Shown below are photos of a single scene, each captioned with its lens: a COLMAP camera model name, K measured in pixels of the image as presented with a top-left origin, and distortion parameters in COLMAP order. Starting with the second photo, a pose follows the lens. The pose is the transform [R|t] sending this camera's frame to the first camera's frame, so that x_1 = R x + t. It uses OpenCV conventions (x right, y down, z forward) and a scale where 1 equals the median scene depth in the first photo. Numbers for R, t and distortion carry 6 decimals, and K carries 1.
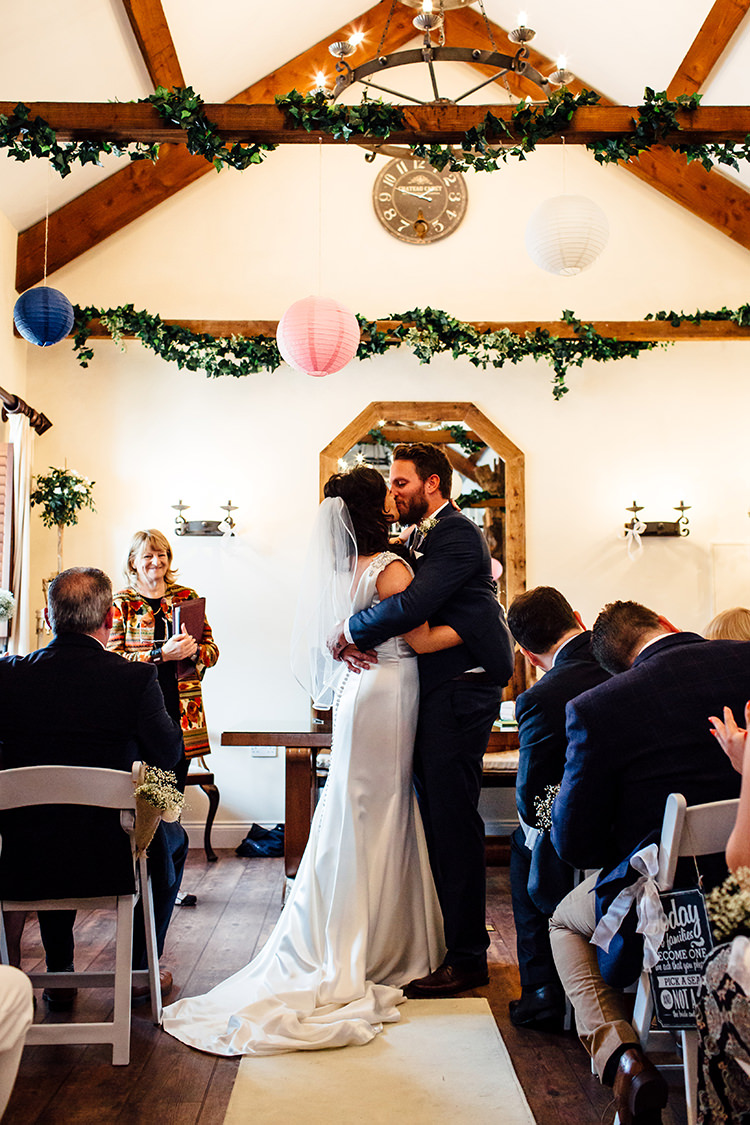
lens RADIAL K [[1083.1, 0, 375.0], [0, 1083.1, 562.5], [0, 0, 1]] dist [0.014351, -0.012673]
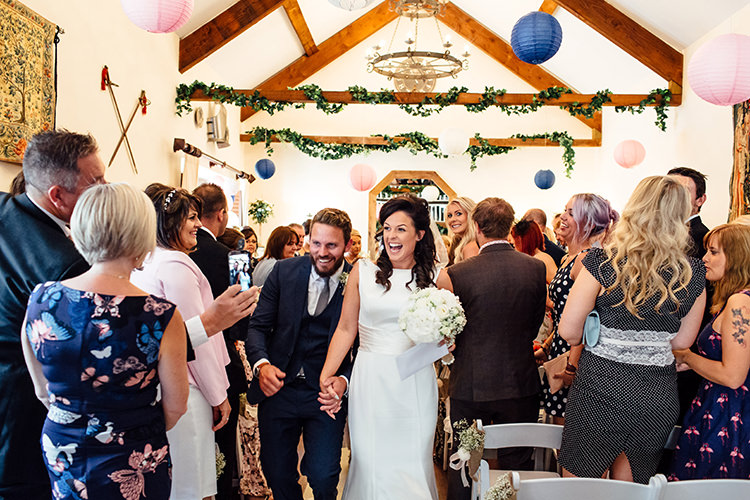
lens RADIAL K [[722.1, 0, 375.0], [0, 722.1, 250.0], [0, 0, 1]] dist [0.014351, -0.012673]
pose [[0.997504, 0.021696, -0.067187, 0.070618], [-0.014412, 0.994149, 0.107054, -0.147572], [0.069117, -0.105819, 0.991980, -0.562965]]
